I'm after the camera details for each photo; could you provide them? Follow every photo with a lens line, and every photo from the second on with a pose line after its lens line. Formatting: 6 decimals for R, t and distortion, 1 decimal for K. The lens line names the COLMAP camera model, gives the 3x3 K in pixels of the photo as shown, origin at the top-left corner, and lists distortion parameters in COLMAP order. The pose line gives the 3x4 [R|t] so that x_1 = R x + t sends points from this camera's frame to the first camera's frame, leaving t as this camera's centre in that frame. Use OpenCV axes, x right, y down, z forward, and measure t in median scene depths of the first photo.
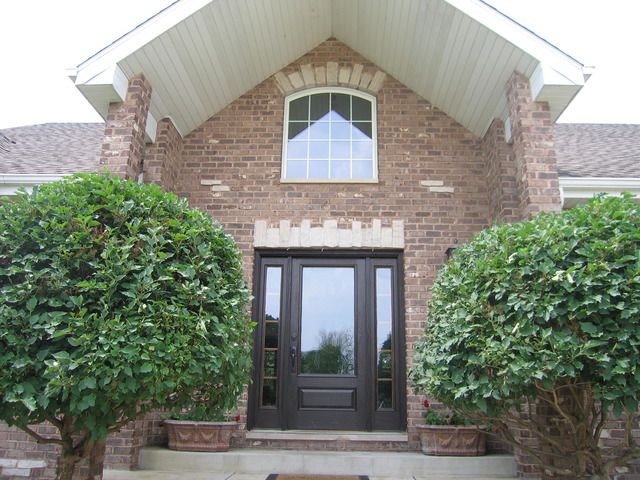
lens RADIAL K [[533.7, 0, 319.4], [0, 533.7, 230.8], [0, 0, 1]] dist [-0.141876, 0.105946]
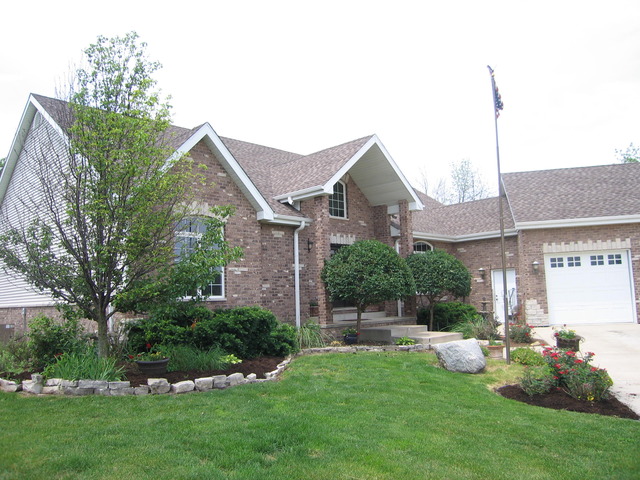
lens RADIAL K [[533.7, 0, 319.4], [0, 533.7, 230.8], [0, 0, 1]] dist [-0.141876, 0.105946]
pose [[0.673390, 0.055025, 0.737237, -2.361594], [-0.174427, 0.980898, 0.086110, -0.290025], [-0.718416, -0.186580, 0.670124, -0.874544]]
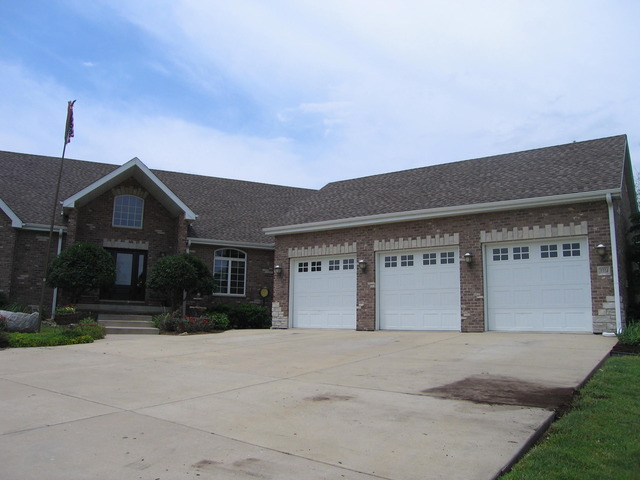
lens RADIAL K [[533.7, 0, 319.4], [0, 533.7, 230.8], [0, 0, 1]] dist [-0.141876, 0.105946]
pose [[0.897371, 0.073551, 0.435105, -0.381718], [-0.131013, 0.985960, 0.103534, -0.663234], [-0.421381, -0.149913, 0.894407, -2.821039]]
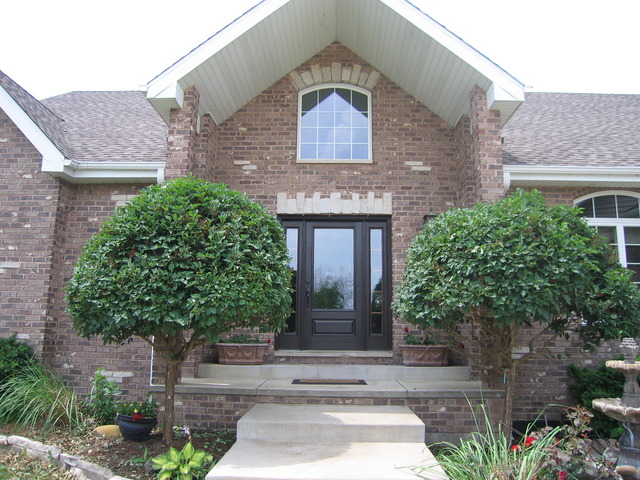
lens RADIAL K [[533.7, 0, 319.4], [0, 533.7, 230.8], [0, 0, 1]] dist [-0.141876, 0.105946]
pose [[0.999929, -0.003121, 0.011529, -0.038878], [0.001858, 0.994152, 0.107978, -0.077576], [-0.011798, -0.107949, 0.994086, -0.345224]]
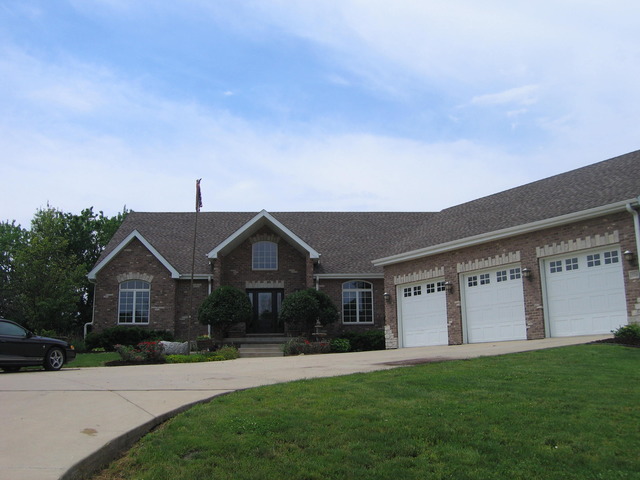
lens RADIAL K [[638.4, 0, 320.0], [0, 638.4, 240.0], [0, 0, 1]] dist [-0.128111, 0.007675]
pose [[0.995406, -0.014636, 0.094620, -0.019601], [0.005161, 0.995012, 0.099621, -0.885653], [-0.095606, -0.098675, 0.990516, -4.114953]]
